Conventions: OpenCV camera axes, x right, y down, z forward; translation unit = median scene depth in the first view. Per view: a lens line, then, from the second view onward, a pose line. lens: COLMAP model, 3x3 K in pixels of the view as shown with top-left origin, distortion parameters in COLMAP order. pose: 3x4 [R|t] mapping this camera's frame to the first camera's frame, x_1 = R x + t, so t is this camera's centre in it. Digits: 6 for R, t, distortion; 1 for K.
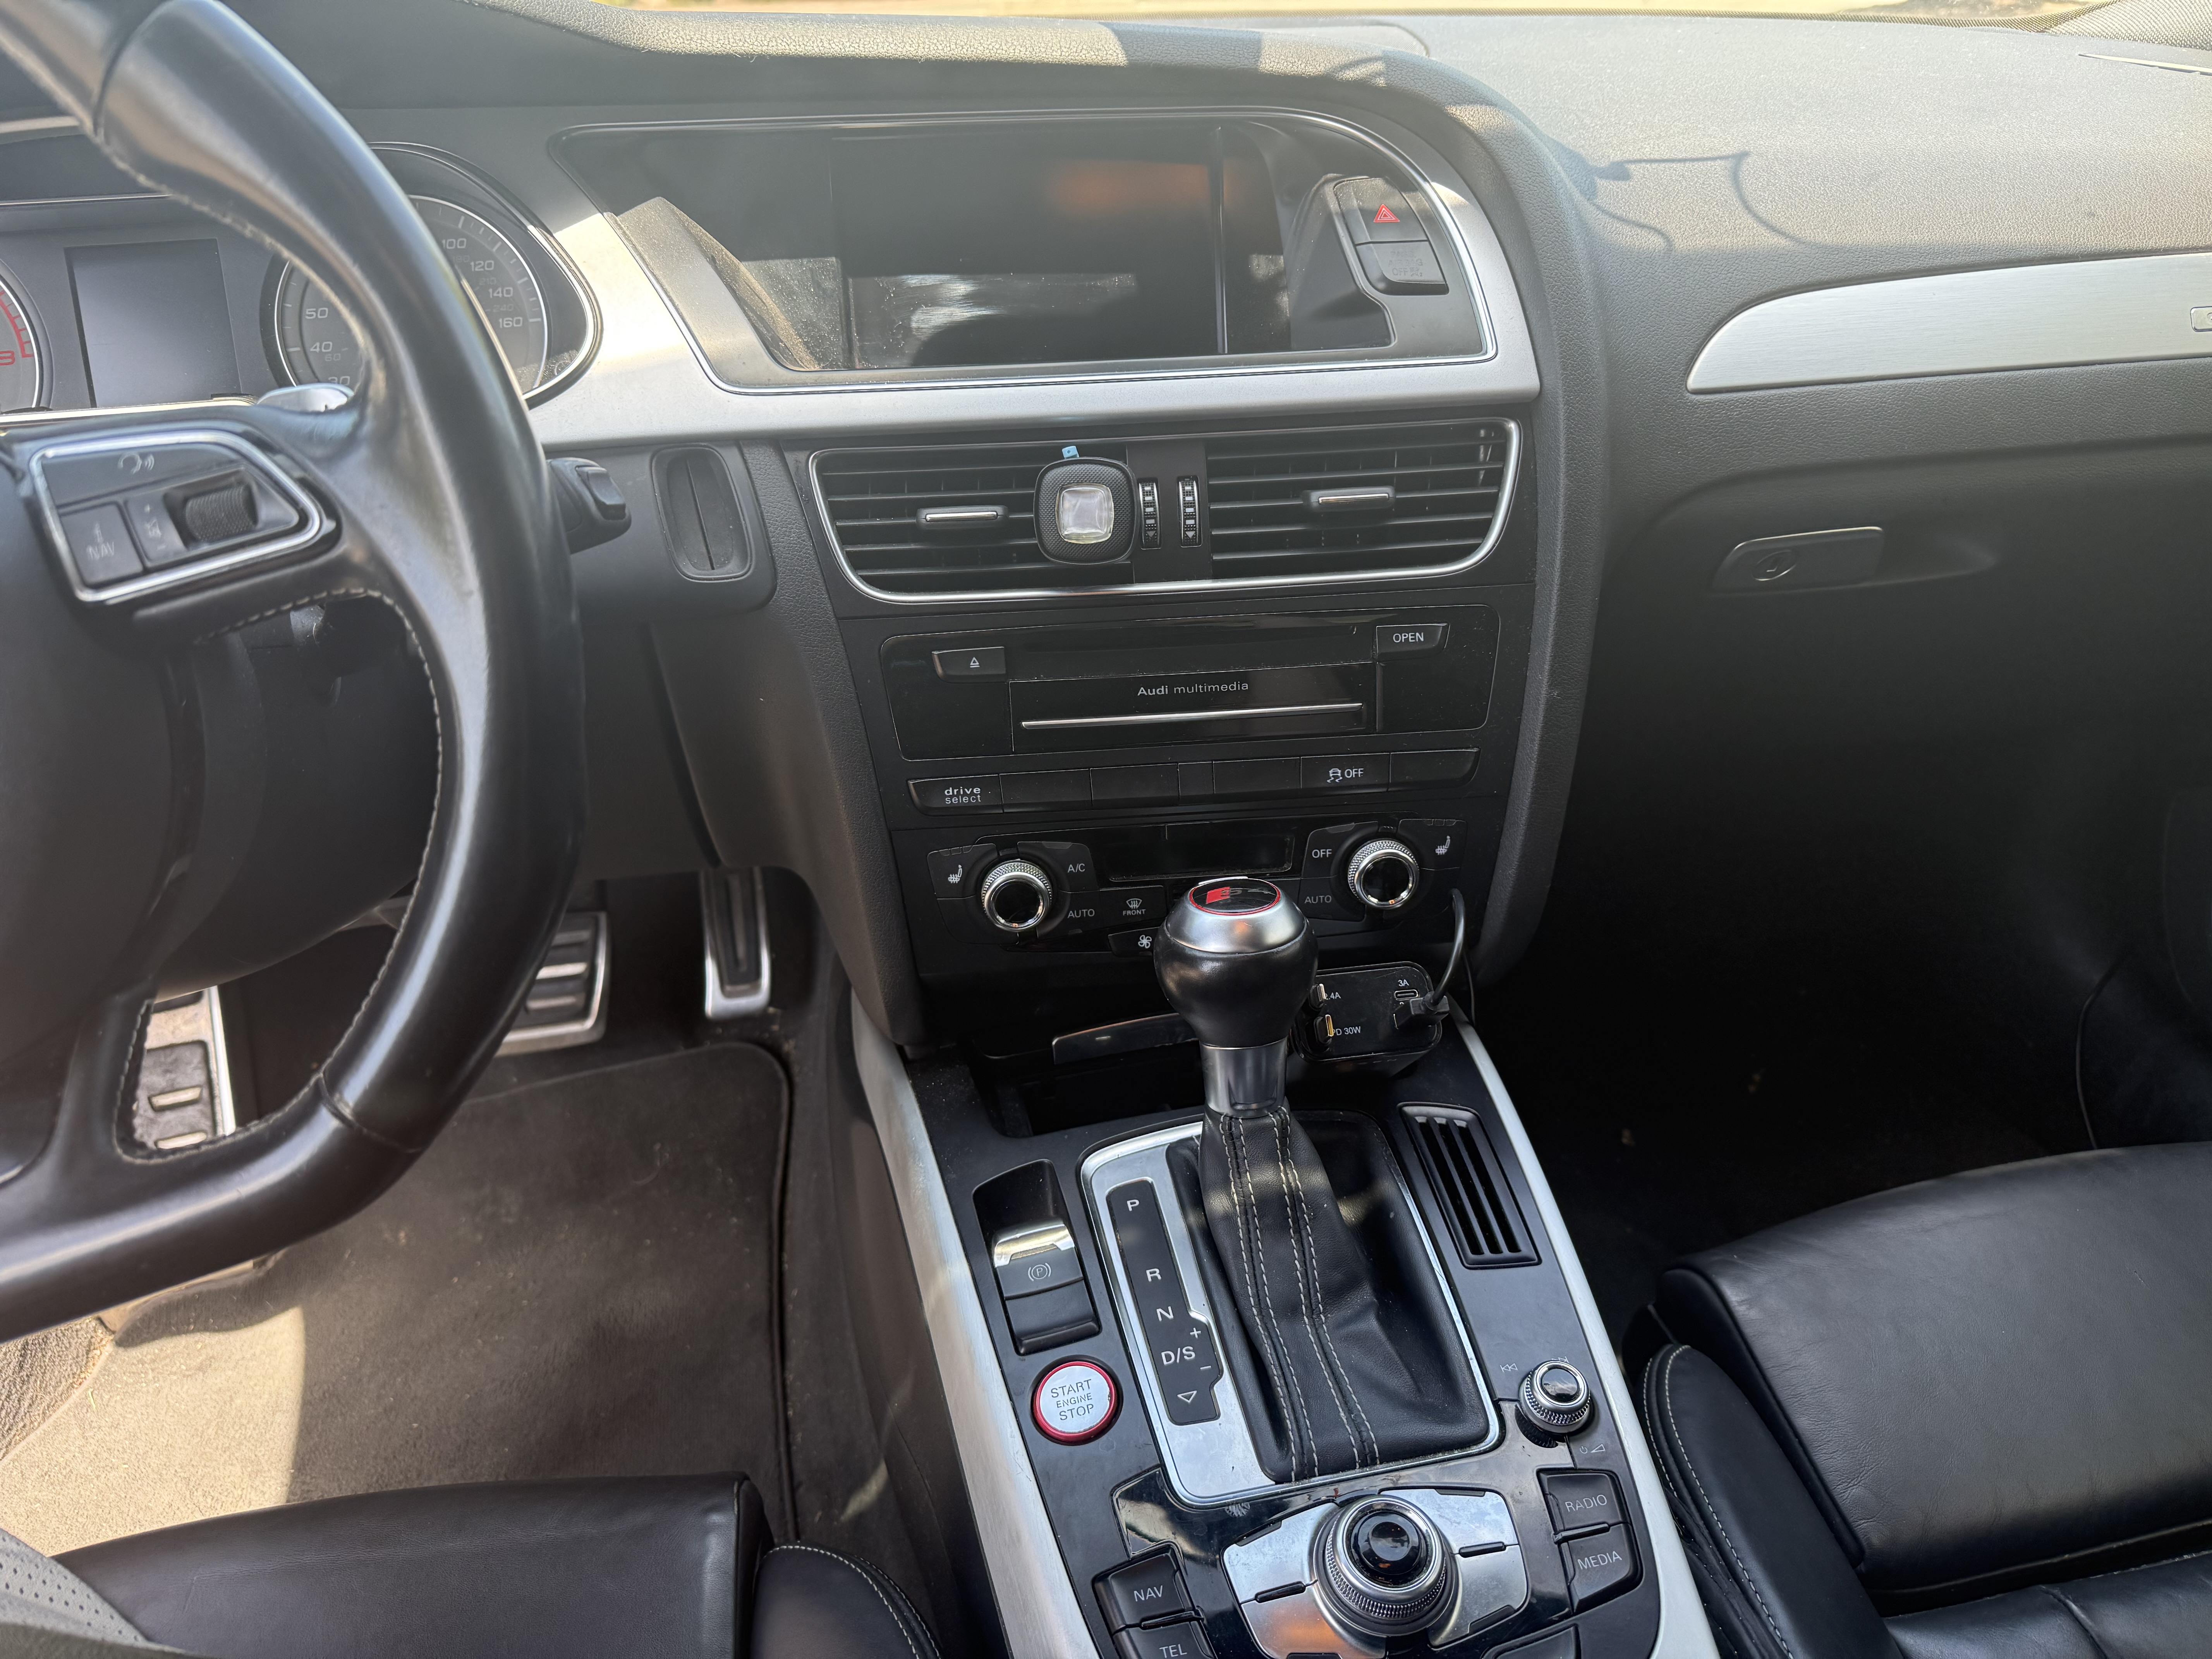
lens RADIAL K [[1562.5, 0, 1106.0], [0, 1562.5, 829.5], [0, 0, 1]] dist [0.156152, -0.318184]
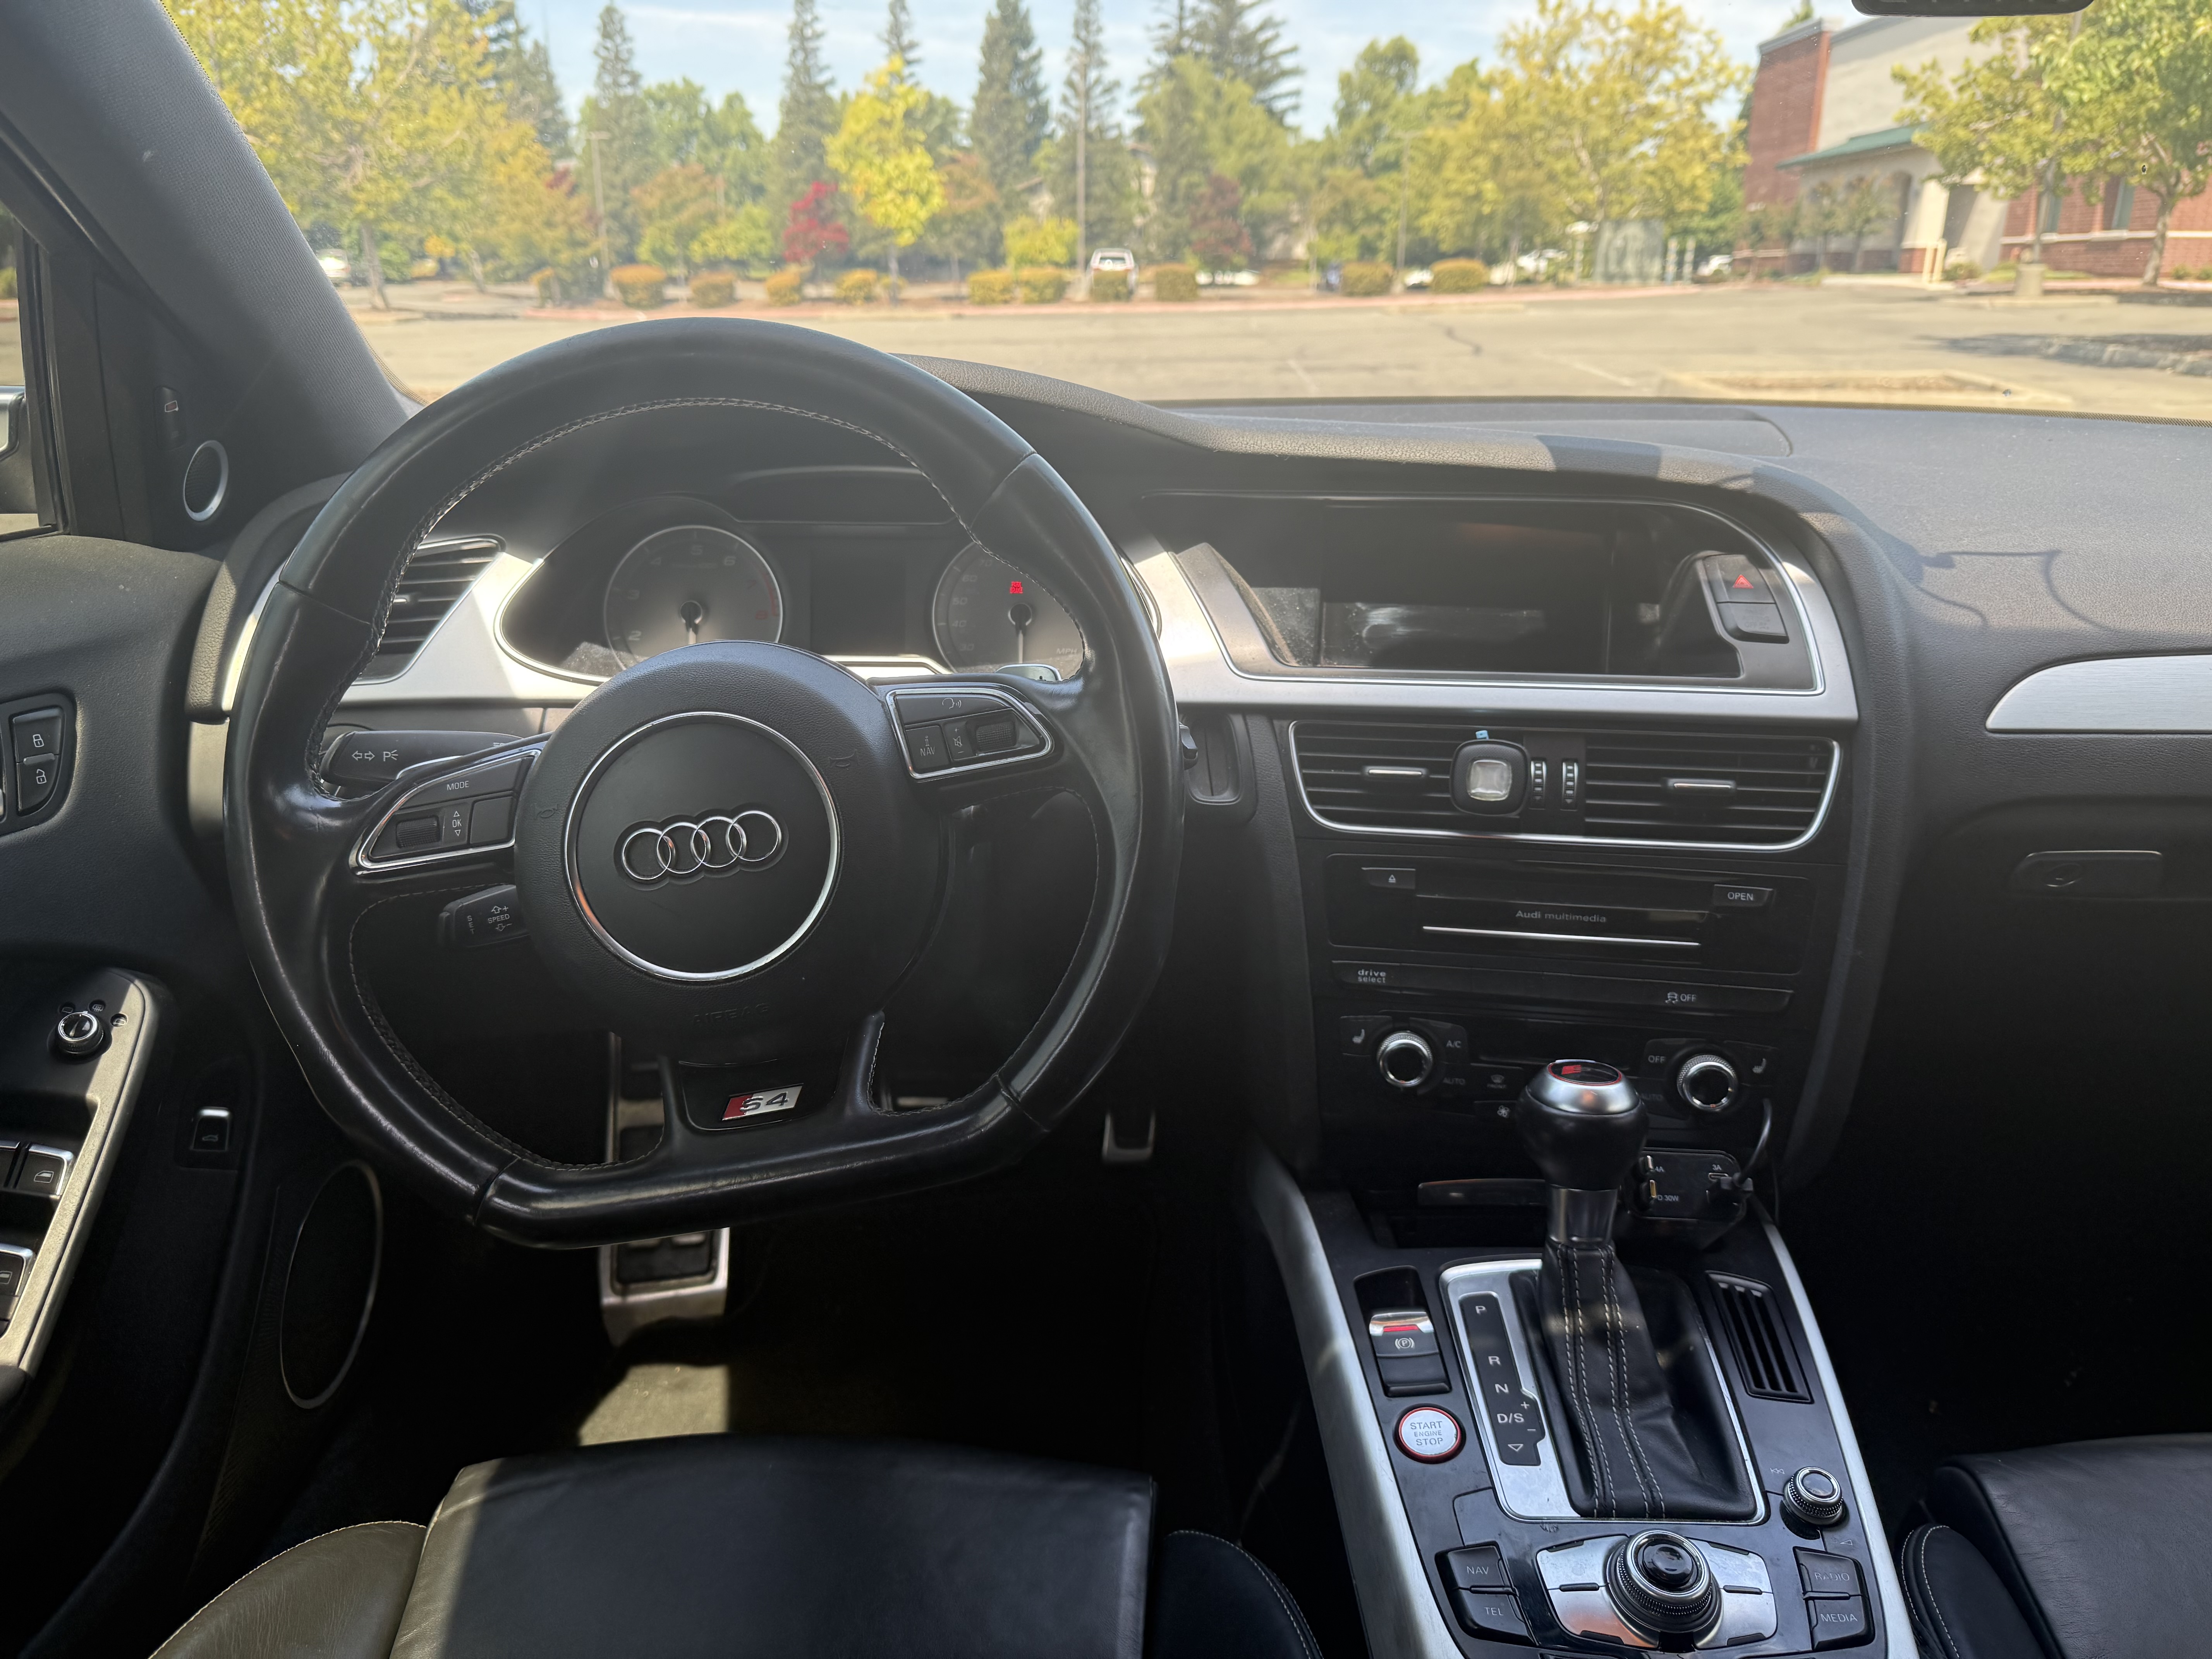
lens RADIAL K [[1533.1, 0, 1106.0], [0, 1533.1, 829.5], [0, 0, 1]] dist [-0.008117, -0.006644]
pose [[0.971165, 0.096152, -0.218159, -0.044767], [-0.128657, 0.981752, -0.140037, 0.067831], [0.200713, 0.164067, 0.965814, -0.327646]]
